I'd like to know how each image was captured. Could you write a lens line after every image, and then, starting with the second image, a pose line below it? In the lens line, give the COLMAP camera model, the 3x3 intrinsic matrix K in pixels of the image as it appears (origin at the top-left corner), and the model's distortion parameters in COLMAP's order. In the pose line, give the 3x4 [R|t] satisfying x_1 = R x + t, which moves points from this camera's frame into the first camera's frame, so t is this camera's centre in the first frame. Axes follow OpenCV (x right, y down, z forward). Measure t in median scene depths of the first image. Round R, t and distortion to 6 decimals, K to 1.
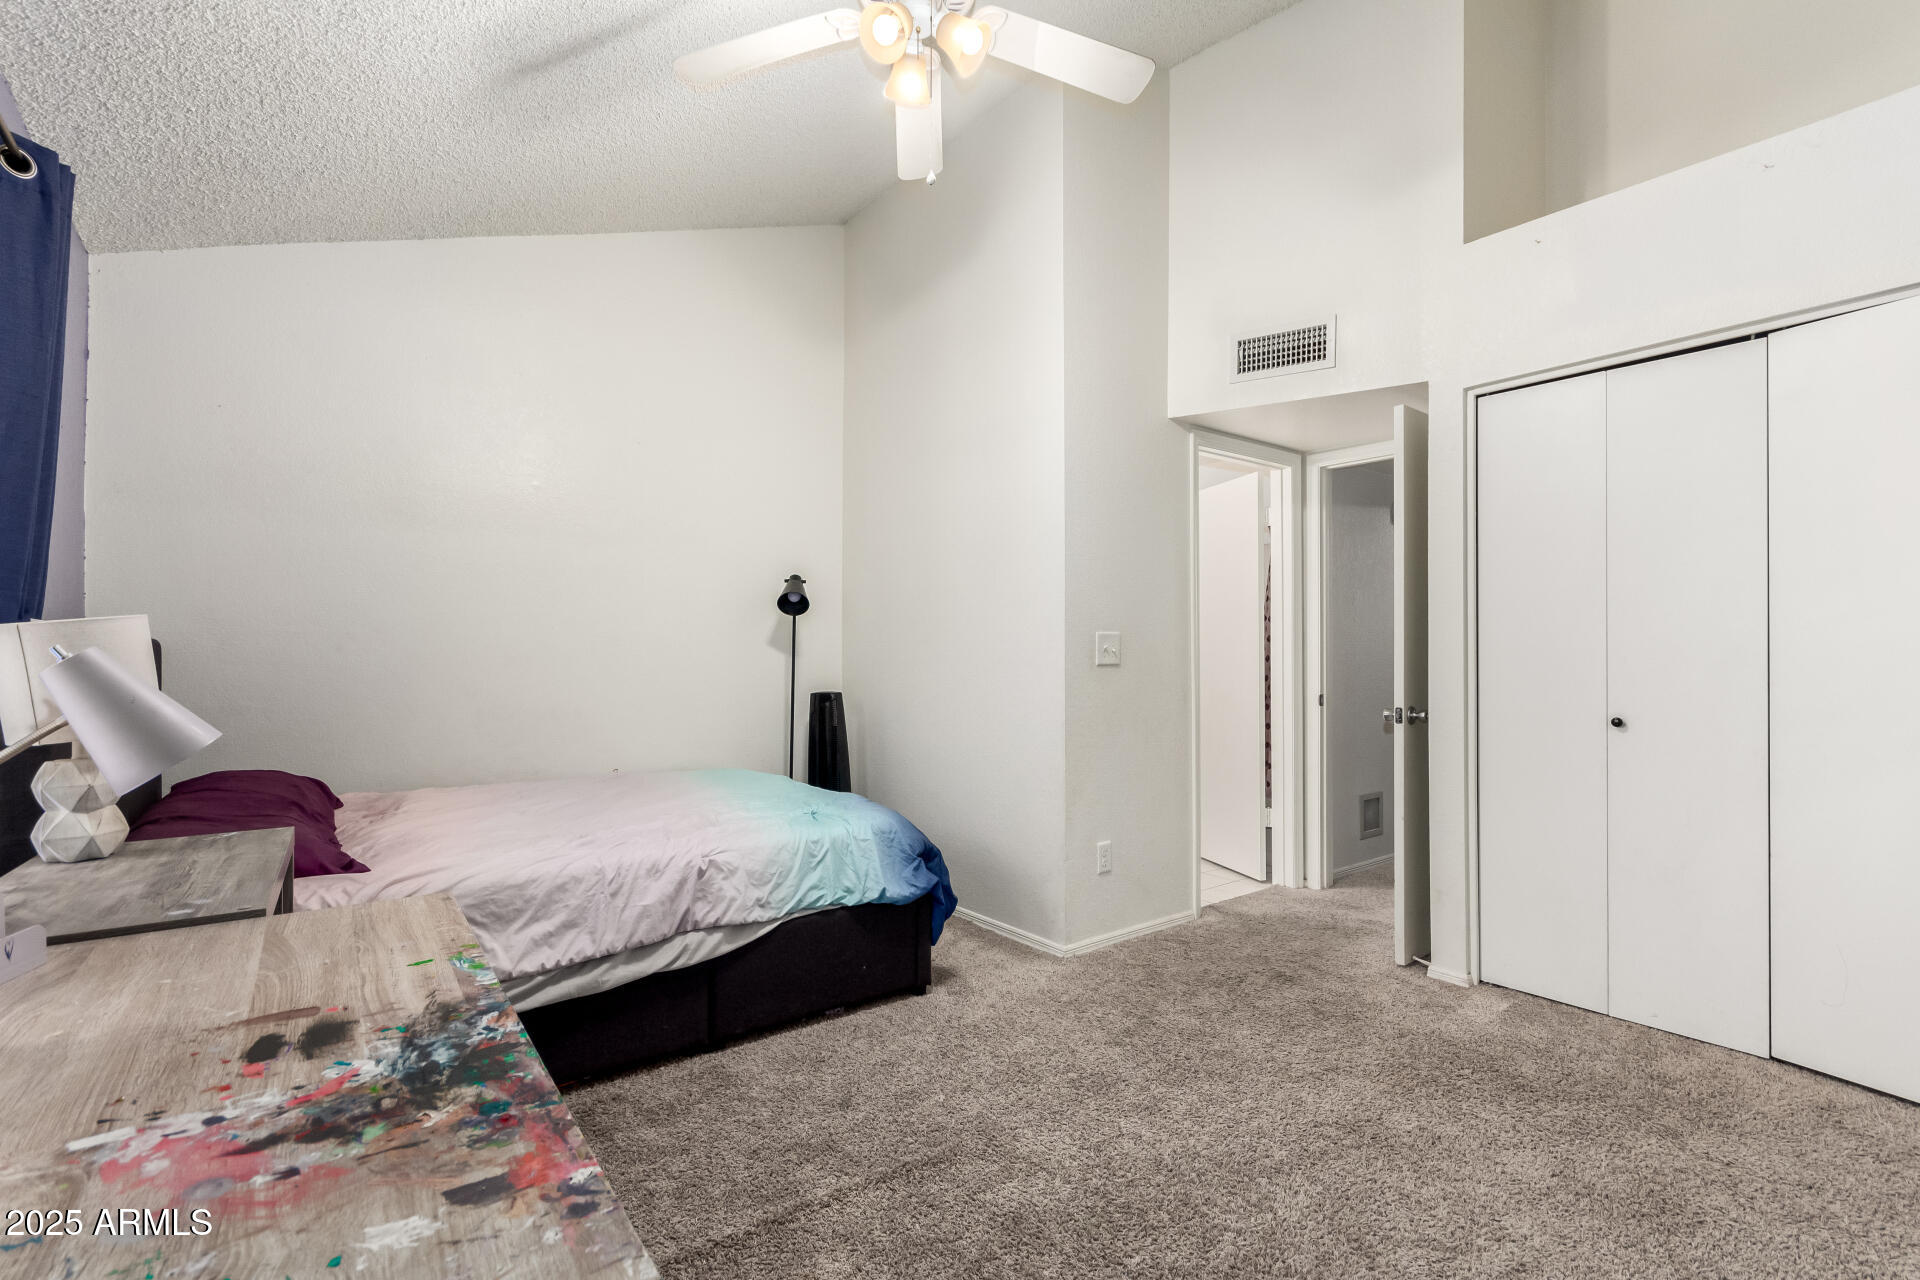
lens RADIAL K [[888.7, 0, 970.4], [0, 888.7, 652.8], [0, 0, 1]] dist [0.000555, 0.001984]
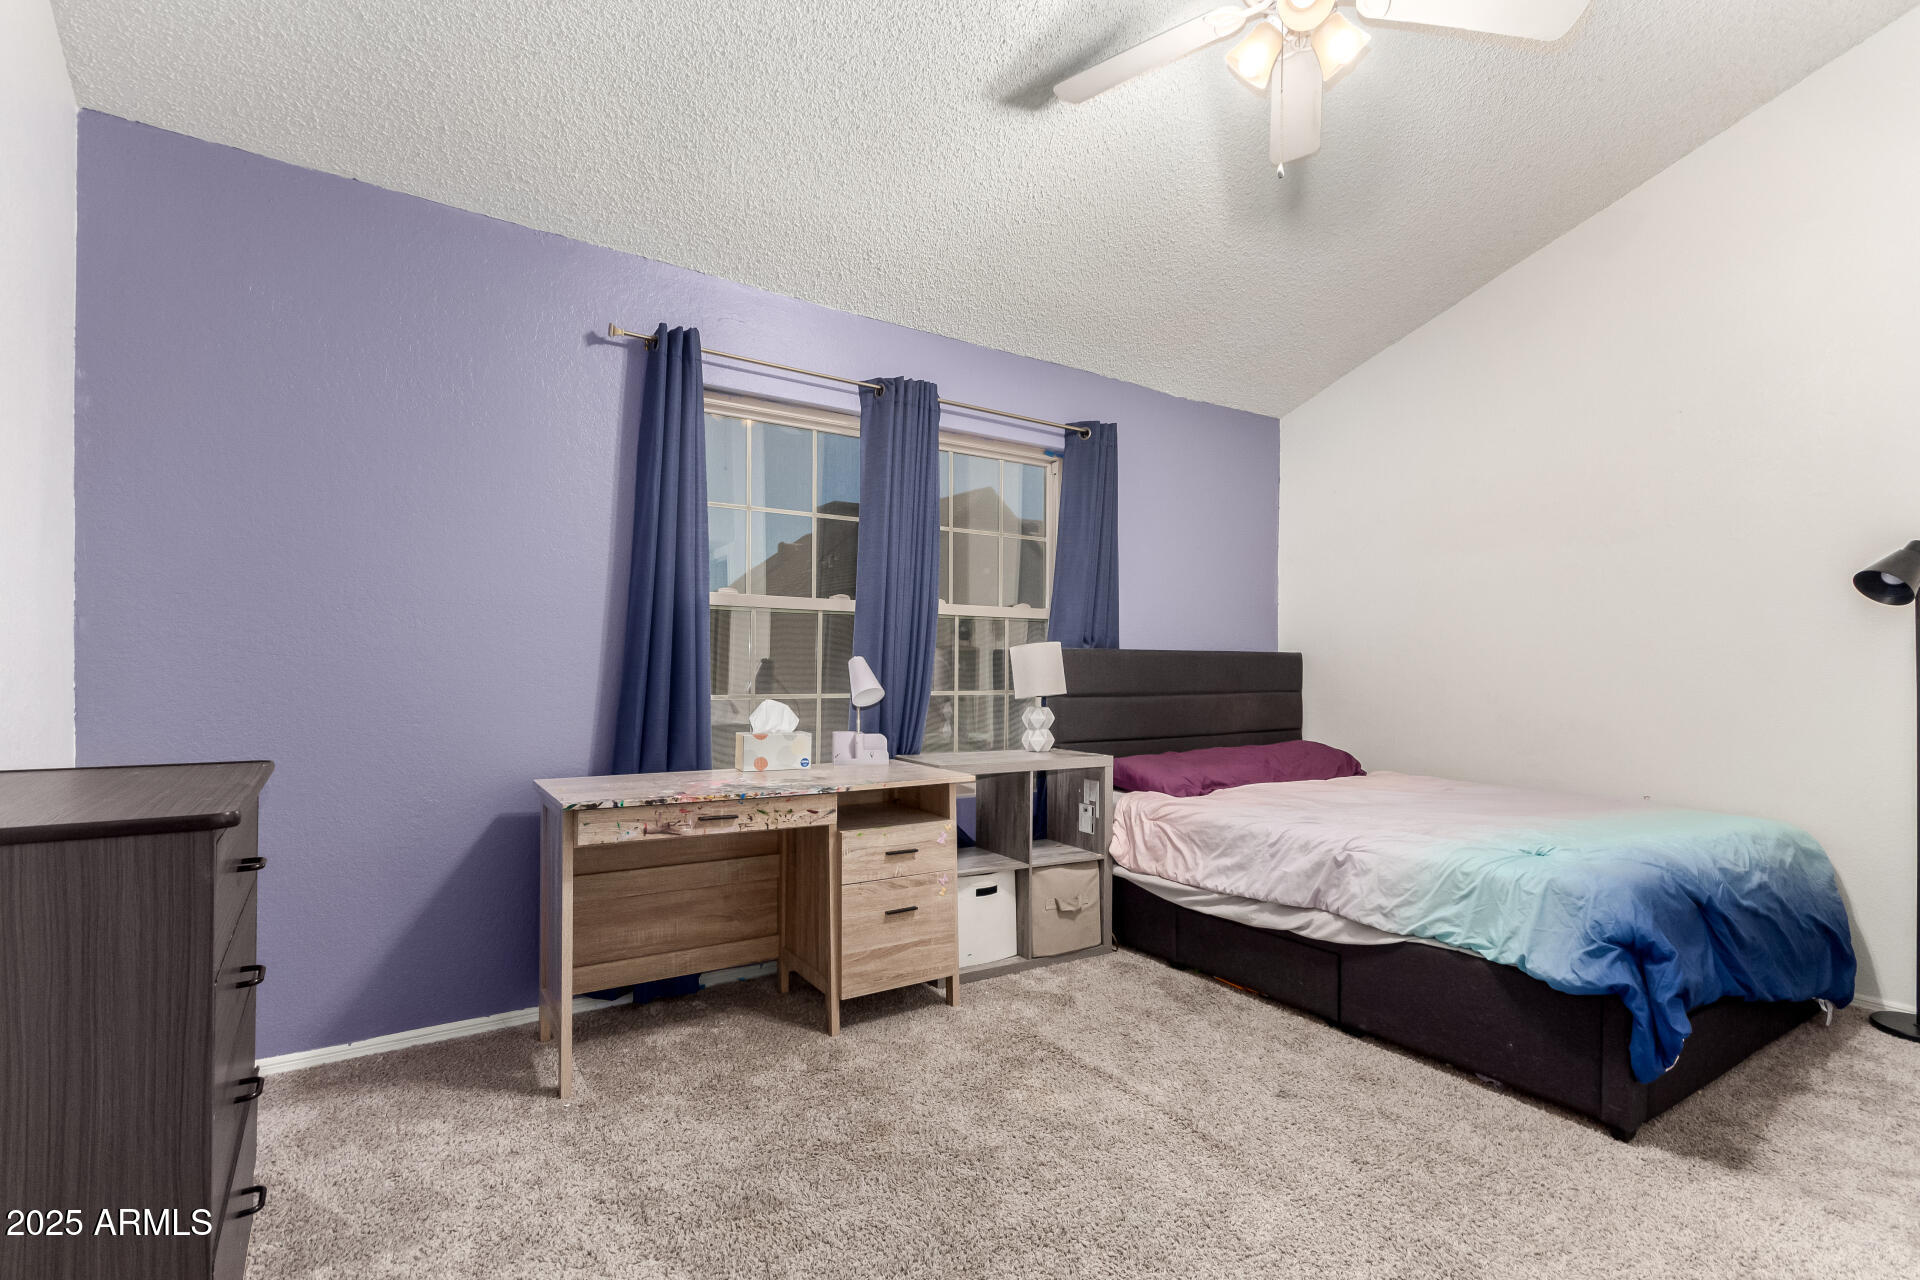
lens RADIAL K [[888.7, 0, 970.4], [0, 888.7, 652.8], [0, 0, 1]] dist [0.000555, 0.001984]
pose [[-0.062057, -0.010898, -0.998013, 0.816765], [0.002409, 0.999936, -0.011068, 0.001919], [0.998070, -0.003091, -0.062027, 0.622575]]
